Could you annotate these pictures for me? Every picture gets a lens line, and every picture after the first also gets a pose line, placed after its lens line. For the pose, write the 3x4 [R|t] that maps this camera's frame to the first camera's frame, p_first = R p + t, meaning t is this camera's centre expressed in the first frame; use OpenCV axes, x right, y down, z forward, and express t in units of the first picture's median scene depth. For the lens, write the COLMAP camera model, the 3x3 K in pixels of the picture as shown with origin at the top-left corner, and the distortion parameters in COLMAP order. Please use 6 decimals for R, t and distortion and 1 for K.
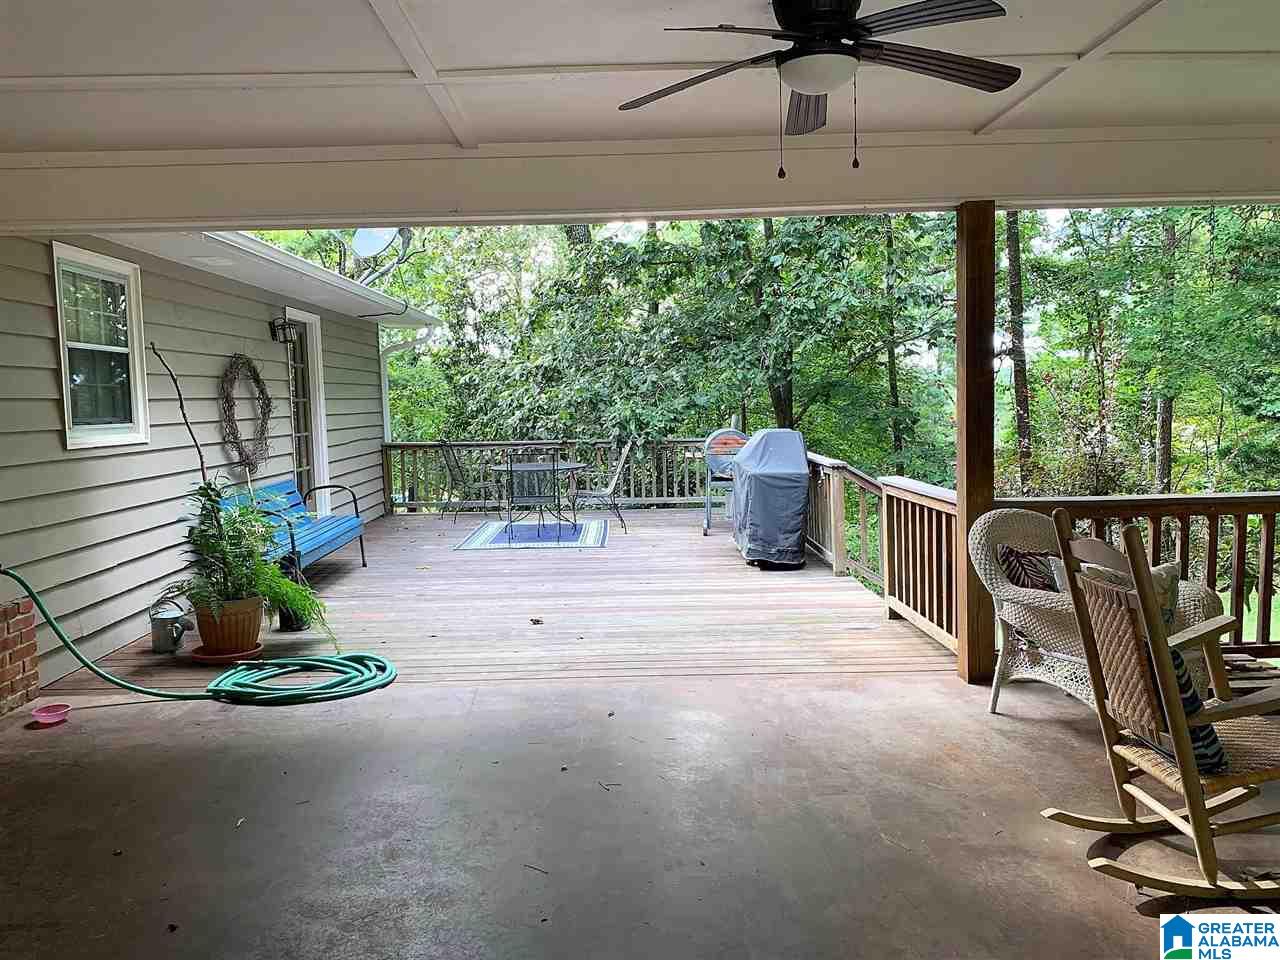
lens RADIAL K [[967.1, 0, 637.0], [0, 967.1, 443.2], [0, 0, 1]] dist [0.005069, -0.001055]
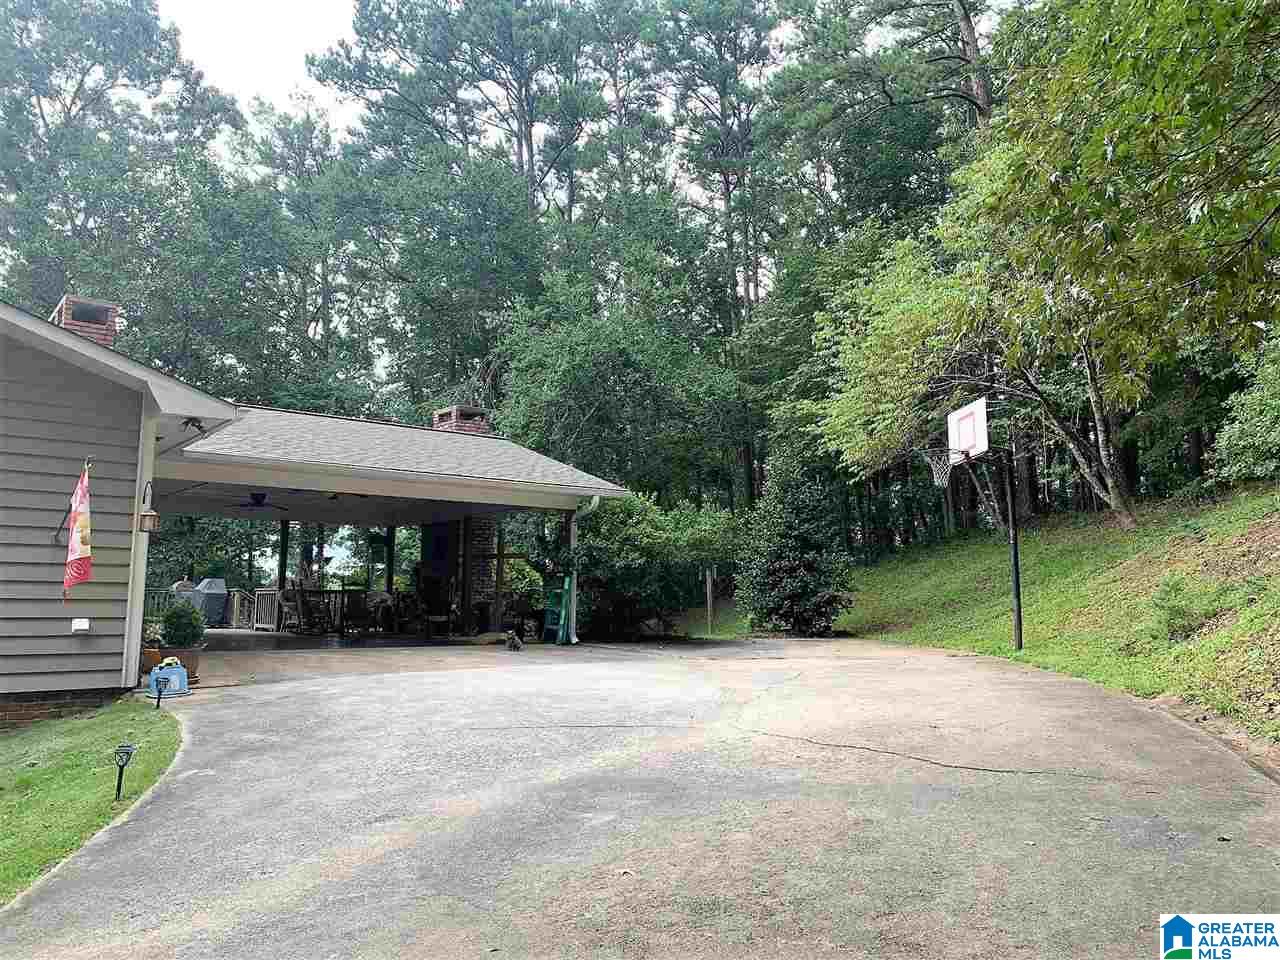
lens RADIAL K [[967.1, 0, 637.0], [0, 967.1, 443.2], [0, 0, 1]] dist [0.005069, -0.001055]
pose [[0.796474, 0.118062, 0.593035, -1.352354], [0.009610, 0.978158, -0.207639, 0.448133], [-0.604597, 0.171078, 0.777943, -4.538202]]
